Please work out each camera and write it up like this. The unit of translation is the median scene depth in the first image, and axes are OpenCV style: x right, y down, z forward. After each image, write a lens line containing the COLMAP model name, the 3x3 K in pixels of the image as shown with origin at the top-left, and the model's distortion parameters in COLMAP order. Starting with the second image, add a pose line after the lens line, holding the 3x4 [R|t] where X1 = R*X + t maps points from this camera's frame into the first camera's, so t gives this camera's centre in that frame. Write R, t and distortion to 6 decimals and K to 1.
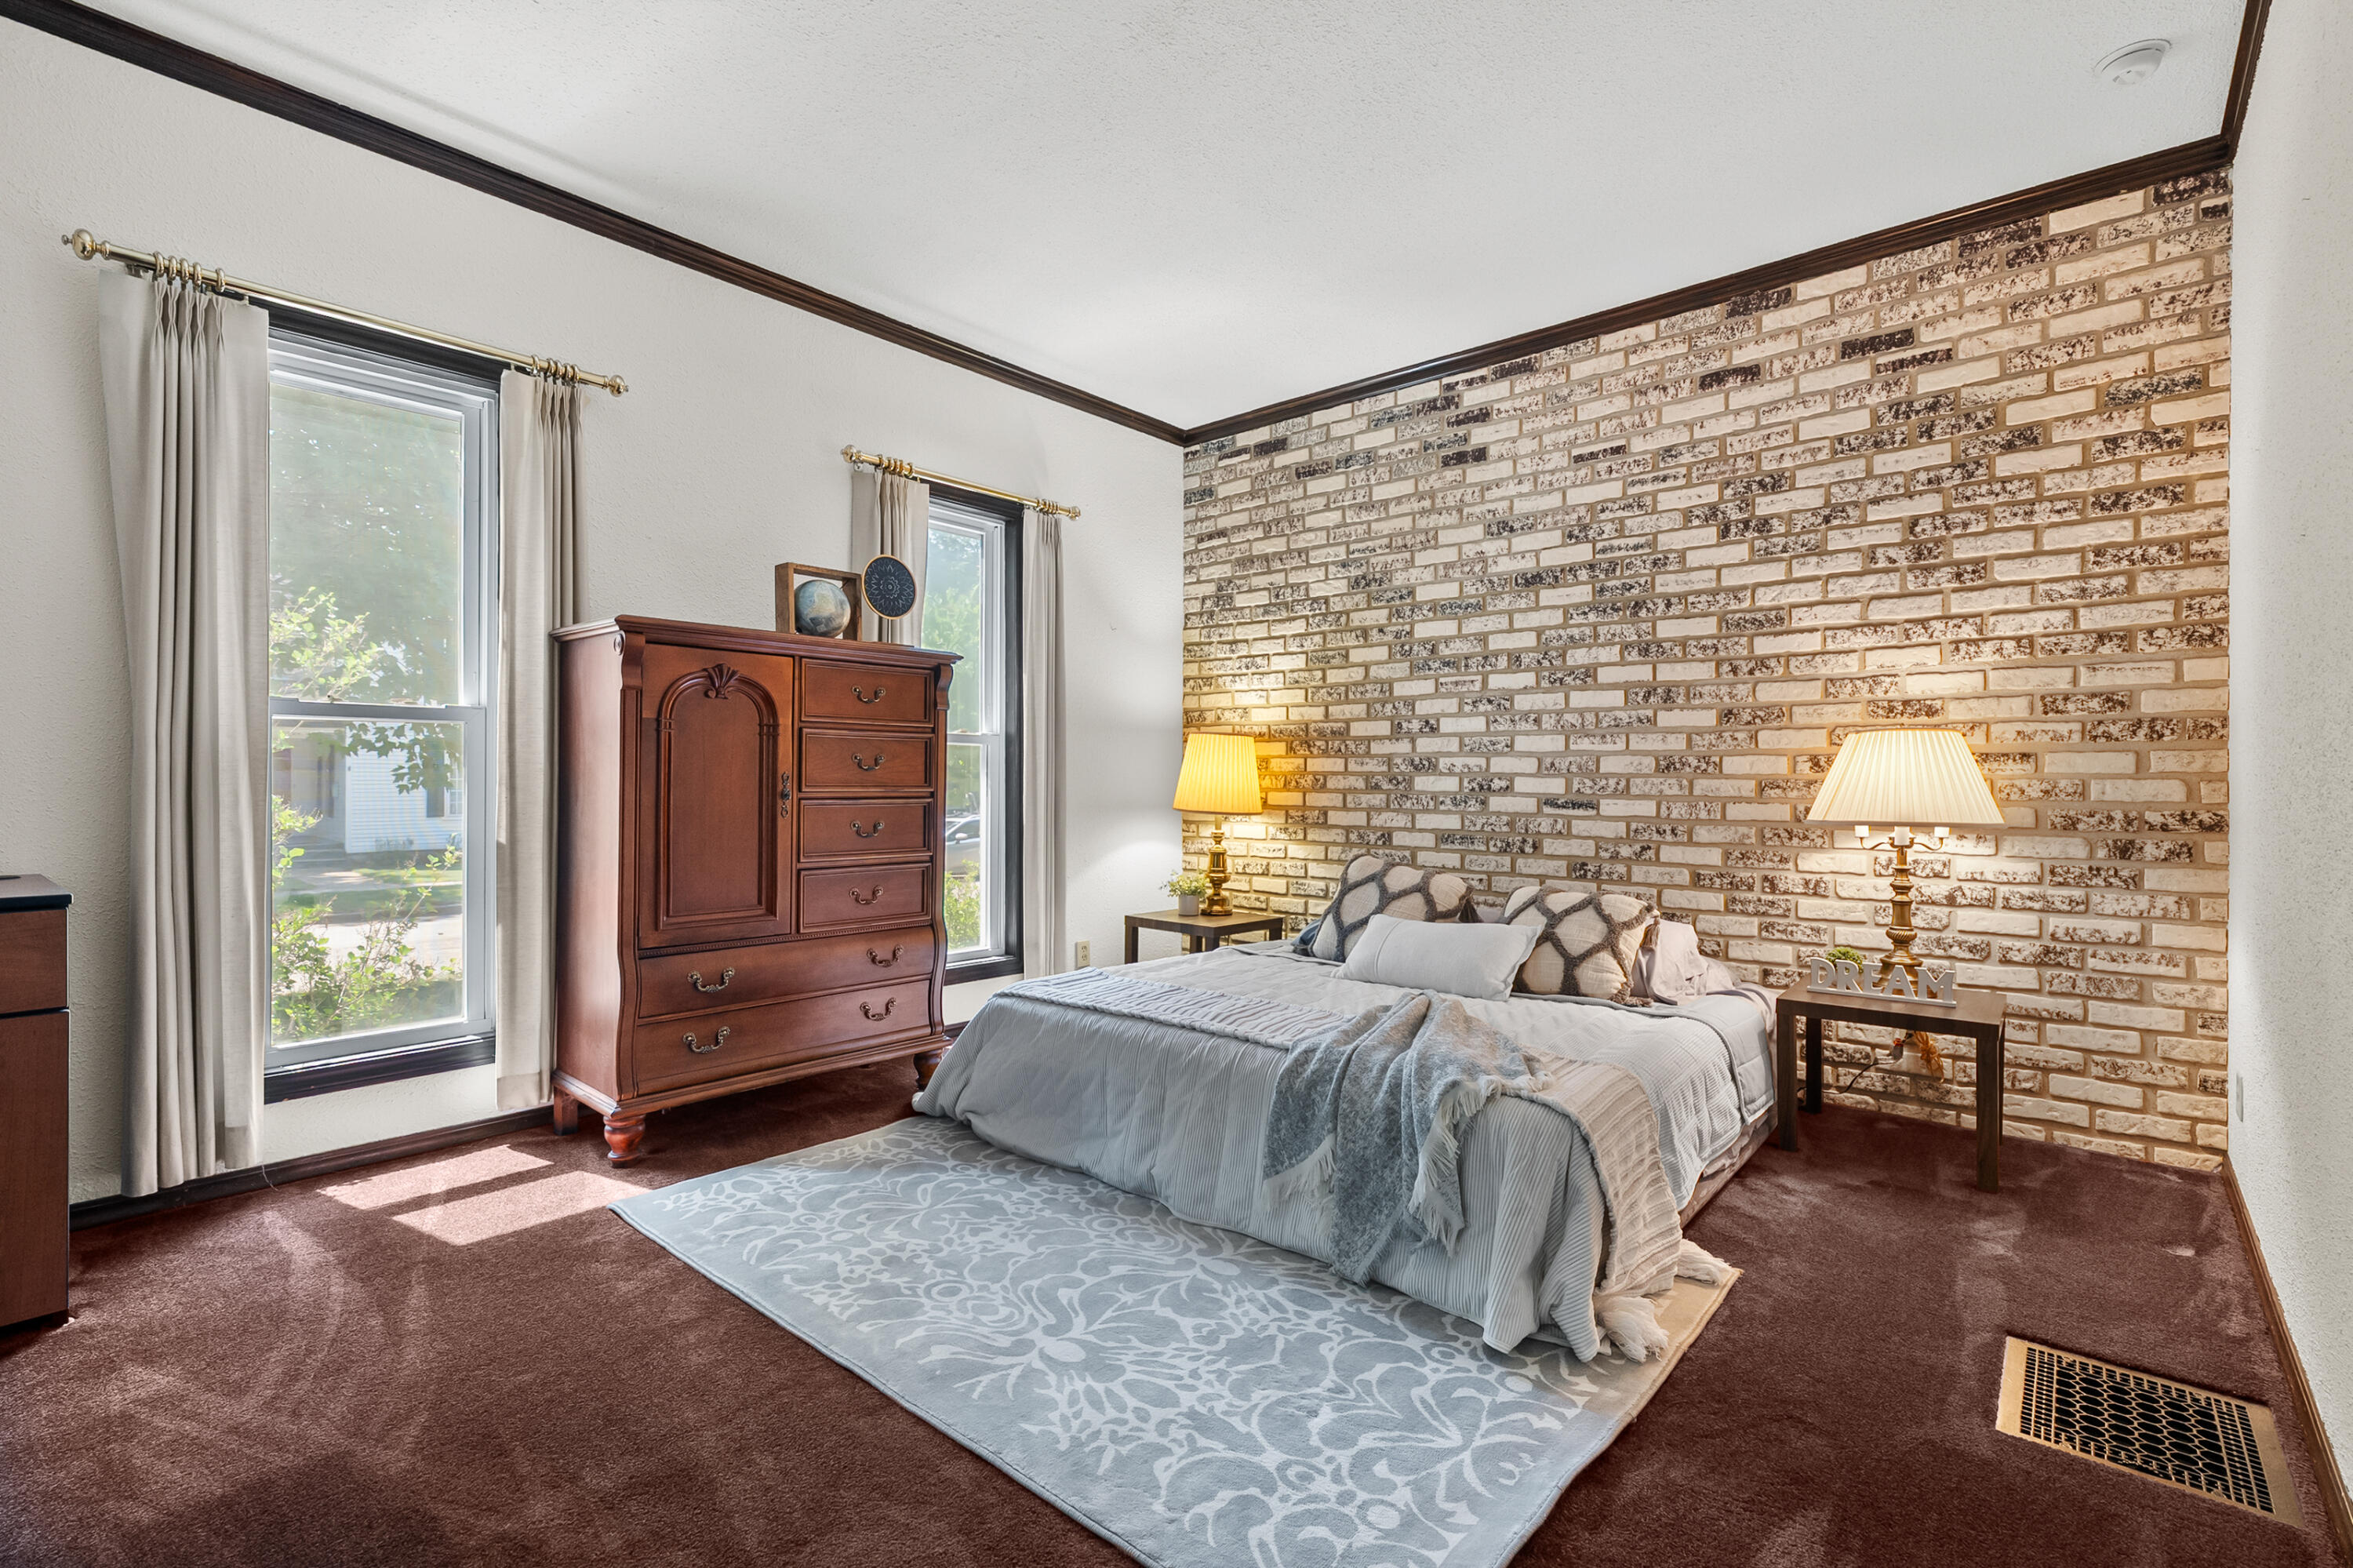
lens RADIAL K [[1088.5, 0, 1174.7], [0, 1088.5, 778.9], [0, 0, 1]] dist [-0.004856, 0.001218]
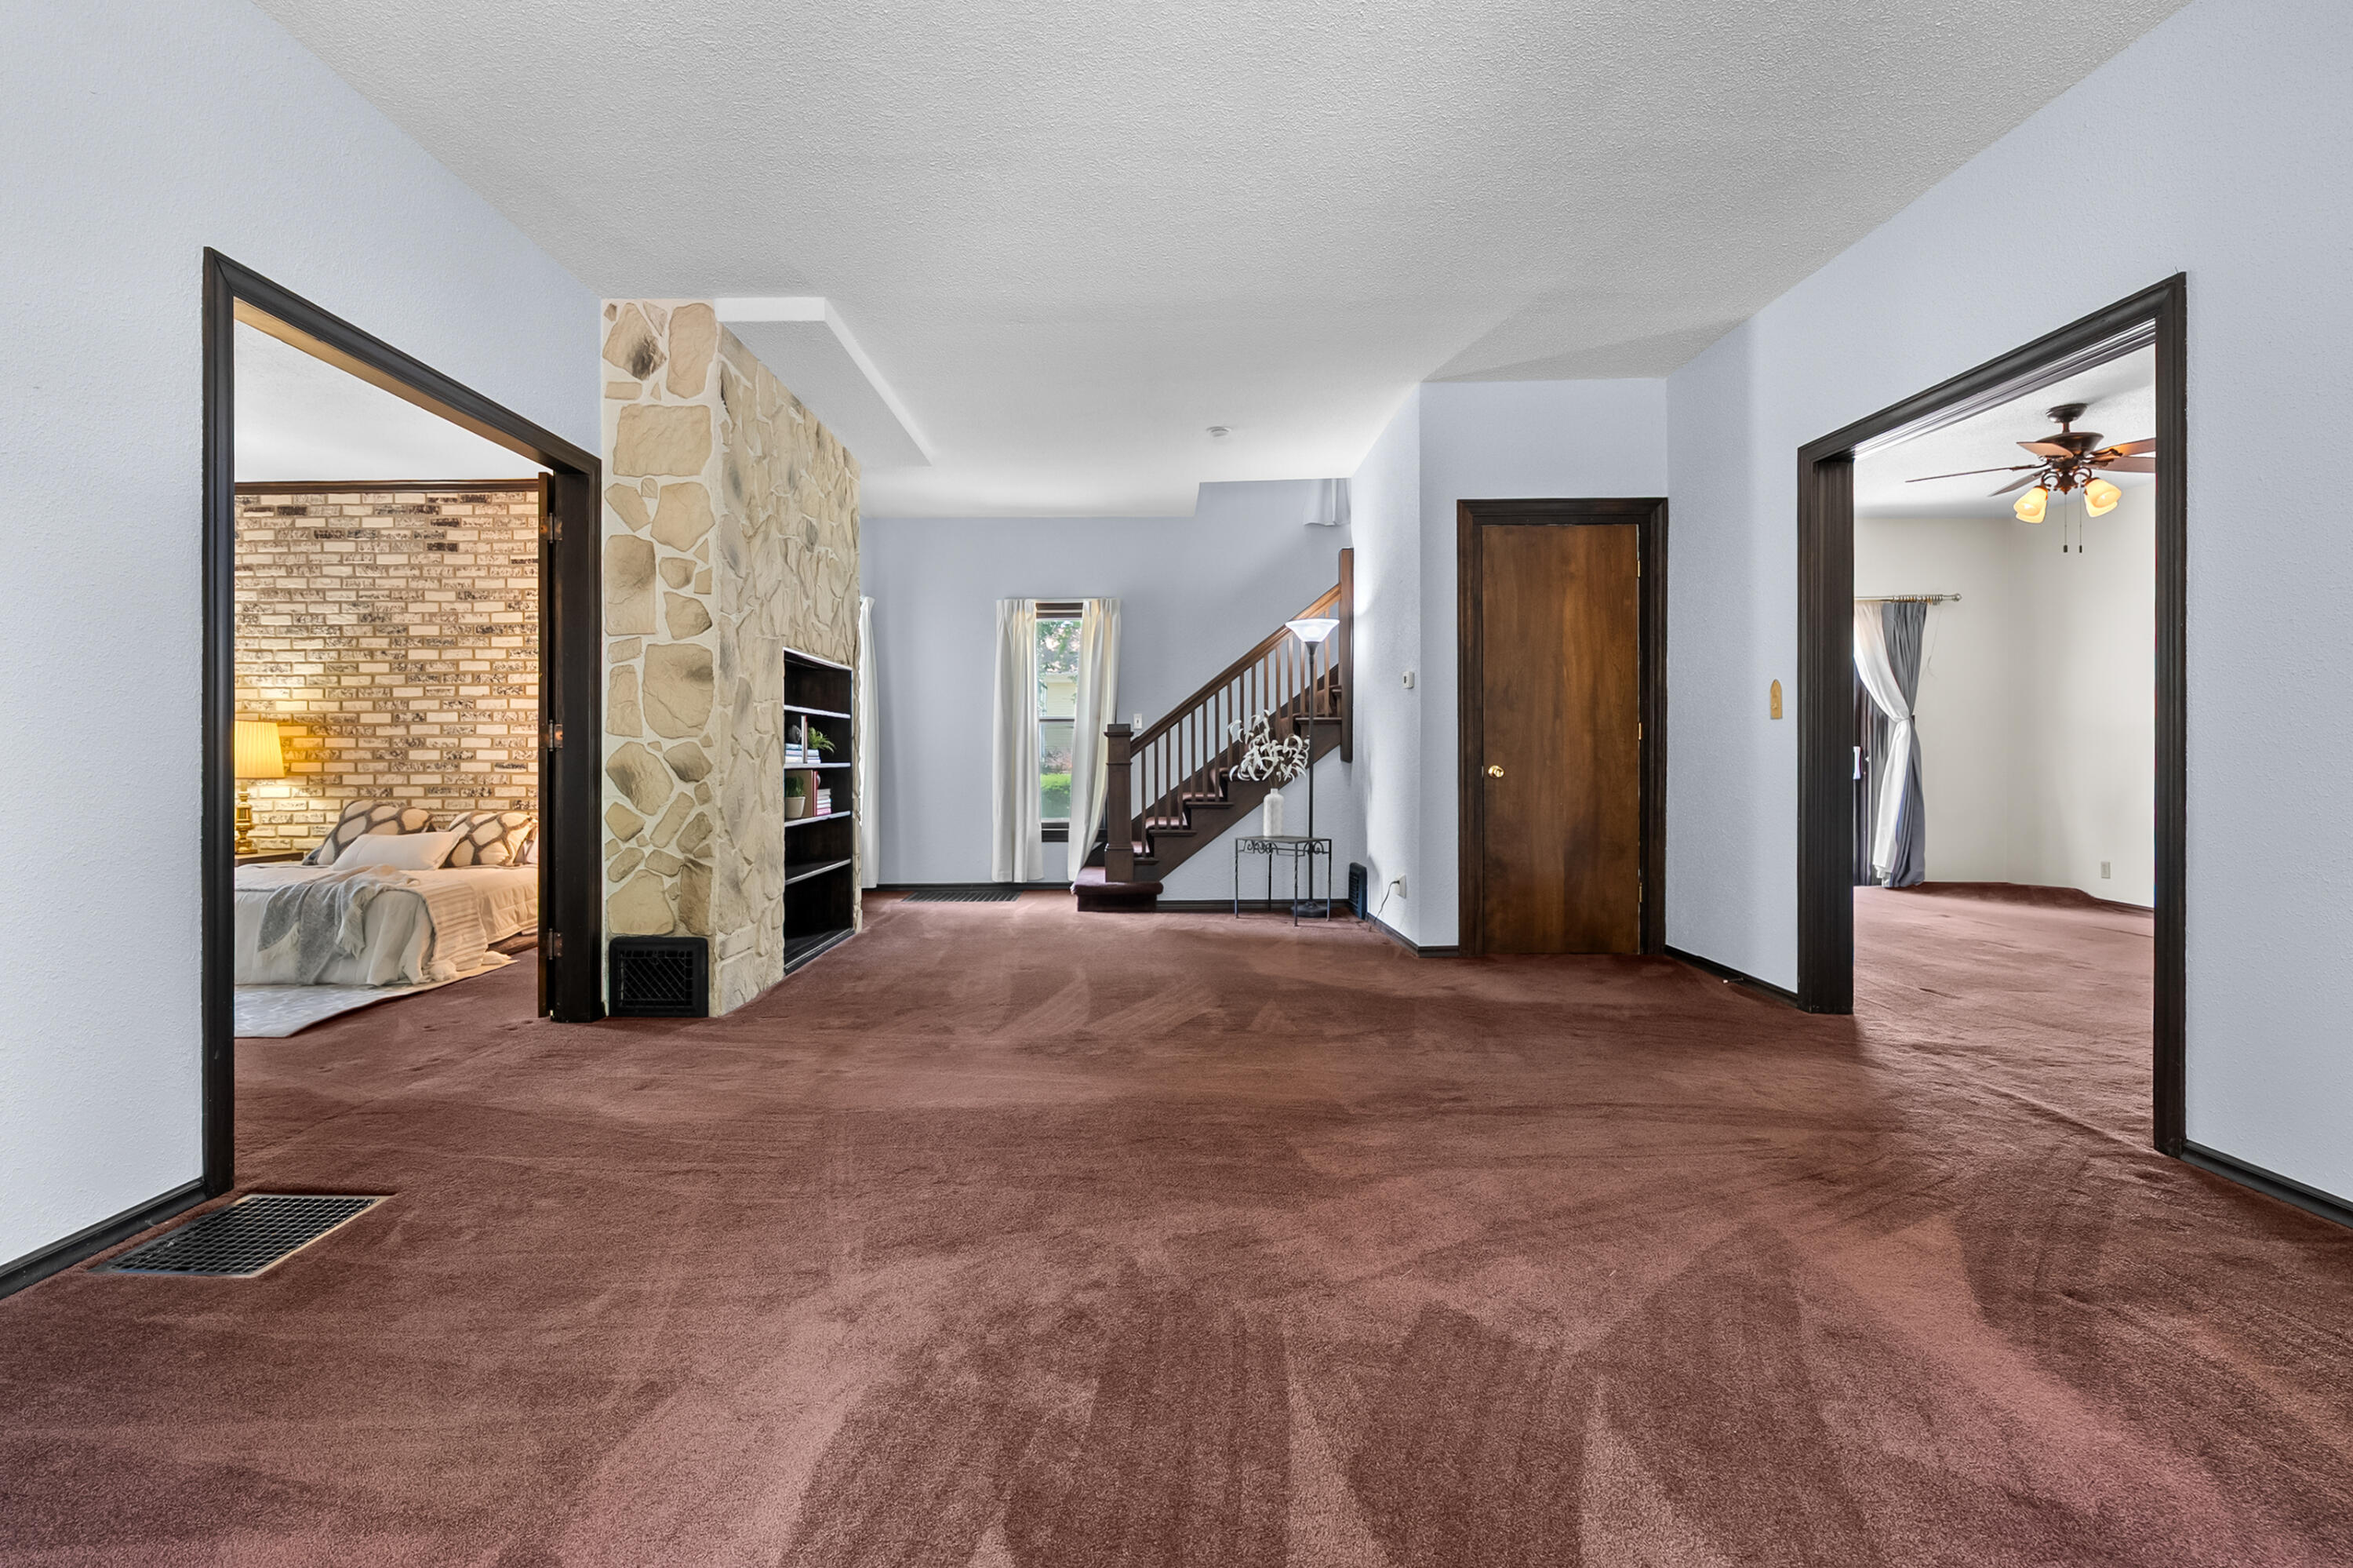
lens RADIAL K [[1088.5, 0, 1144.6], [0, 1088.5, 742.2], [0, 0, 1]] dist [-0.004856, 0.001218]
pose [[0.757545, -0.005325, 0.652762, 0.008427], [0.009733, 0.999948, -0.003138, 0.001123], [-0.652711, 0.008730, 0.757557, -0.834690]]
